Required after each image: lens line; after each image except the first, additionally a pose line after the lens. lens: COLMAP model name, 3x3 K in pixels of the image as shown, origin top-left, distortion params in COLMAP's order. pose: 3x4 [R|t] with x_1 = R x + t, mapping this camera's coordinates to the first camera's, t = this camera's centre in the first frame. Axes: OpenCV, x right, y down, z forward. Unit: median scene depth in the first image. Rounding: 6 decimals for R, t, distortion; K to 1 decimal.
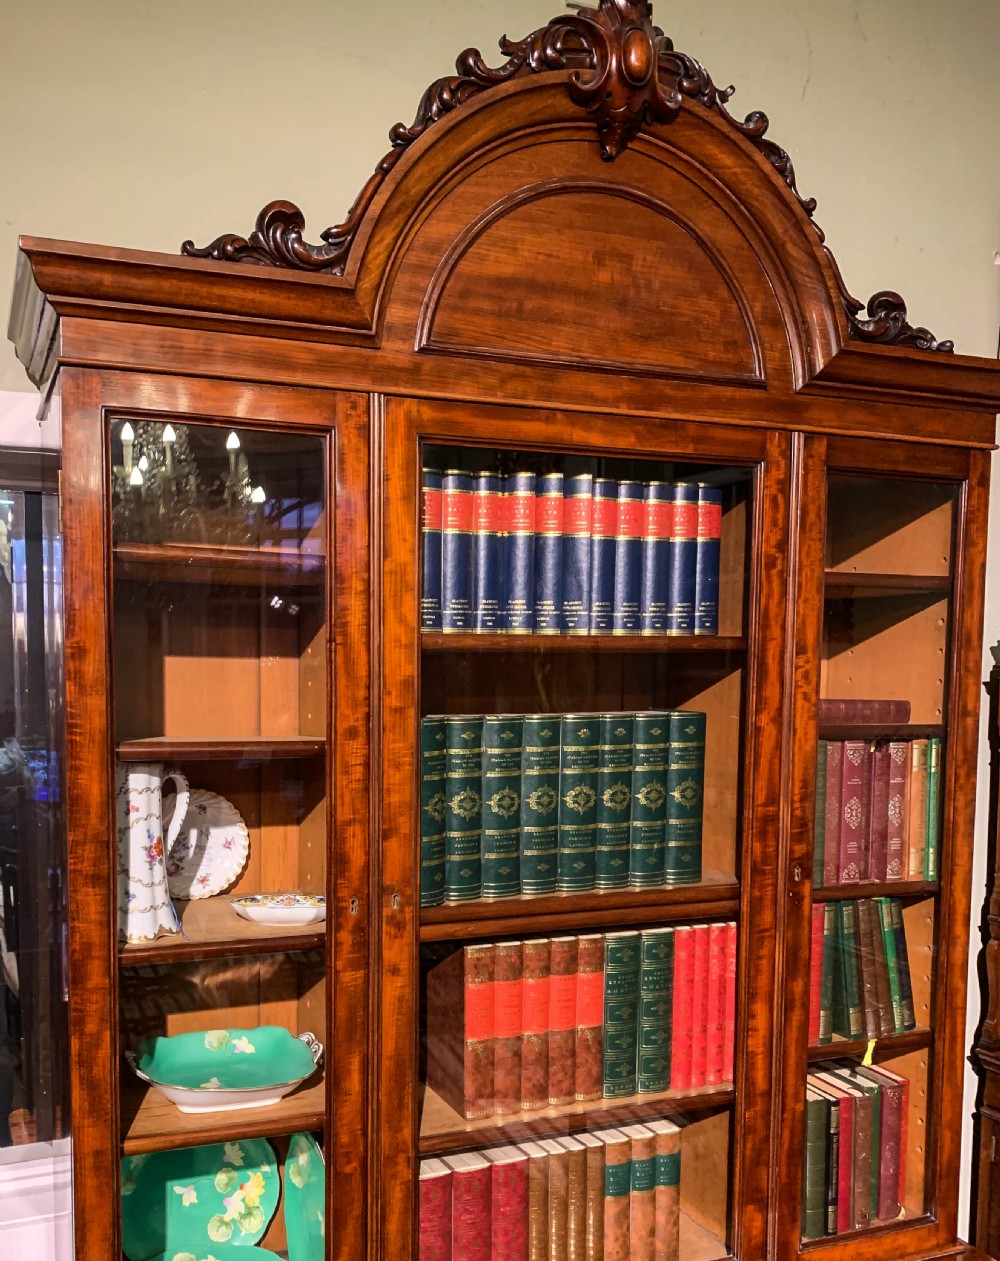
lens RADIAL K [[1171.5, 0, 426.9], [0, 1171.5, 739.9], [0, 0, 1]] dist [0.019817, 0.000000]
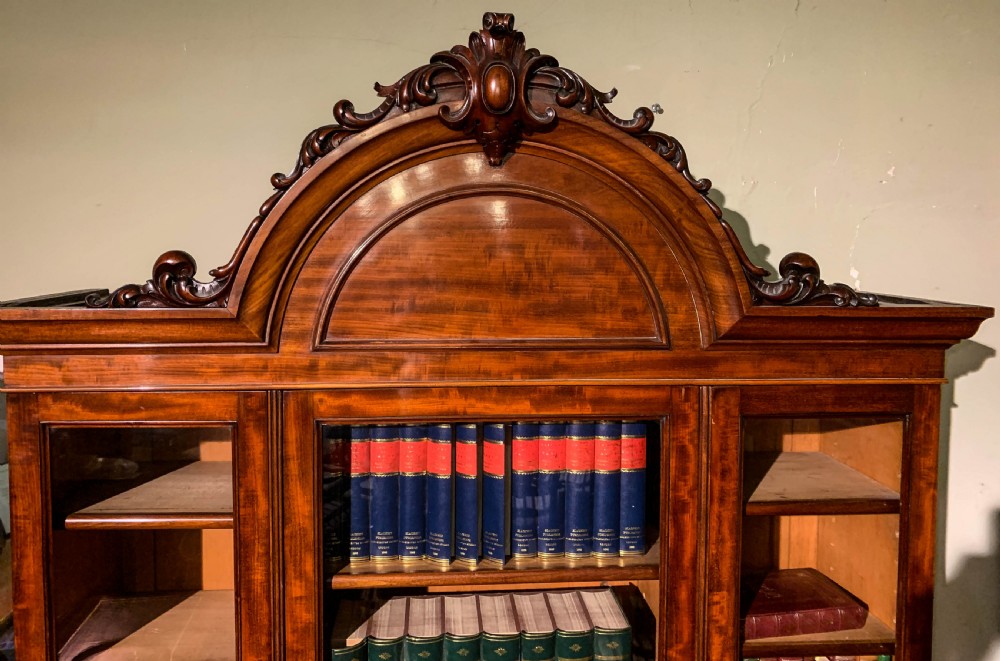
lens RADIAL K [[778.1, 0, 498.5], [0, 778.1, 292.3], [0, 0, 1]] dist [0.037959, -0.046709]
pose [[0.955508, 0.014846, -0.294592, 0.355118], [-0.019677, 0.999716, -0.013440, -0.345177], [0.294308, 0.018639, 0.955529, 0.287062]]
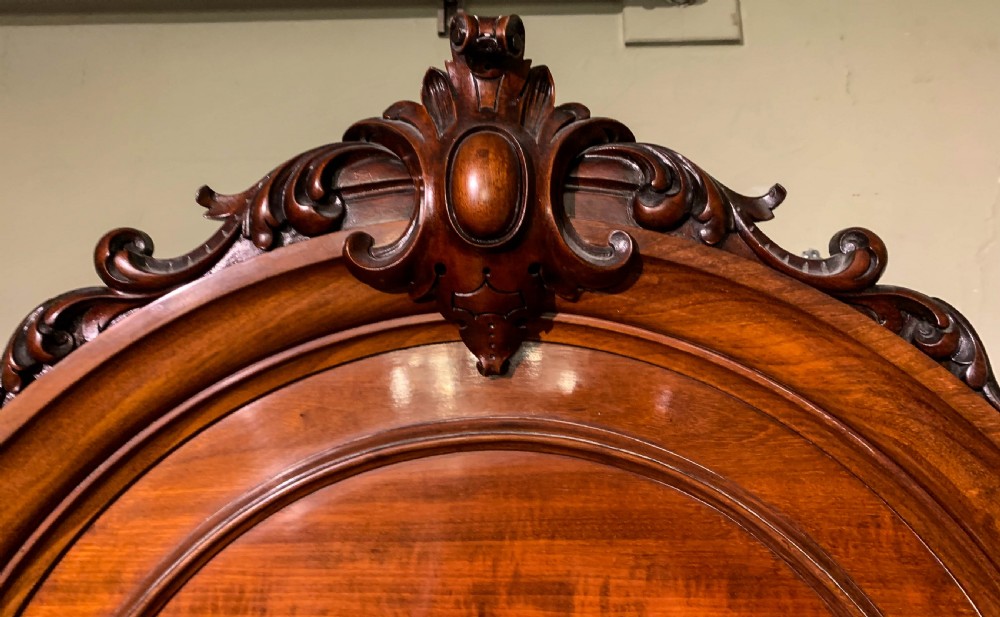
lens RADIAL K [[794.6, 0, 497.5], [0, 794.6, 222.2], [0, 0, 1]] dist [0.038549, -0.024162]
pose [[0.924609, -0.104732, -0.366238, 0.259888], [-0.018775, 0.947761, -0.318427, -0.428111], [0.380456, 0.301296, 0.874342, 0.678076]]
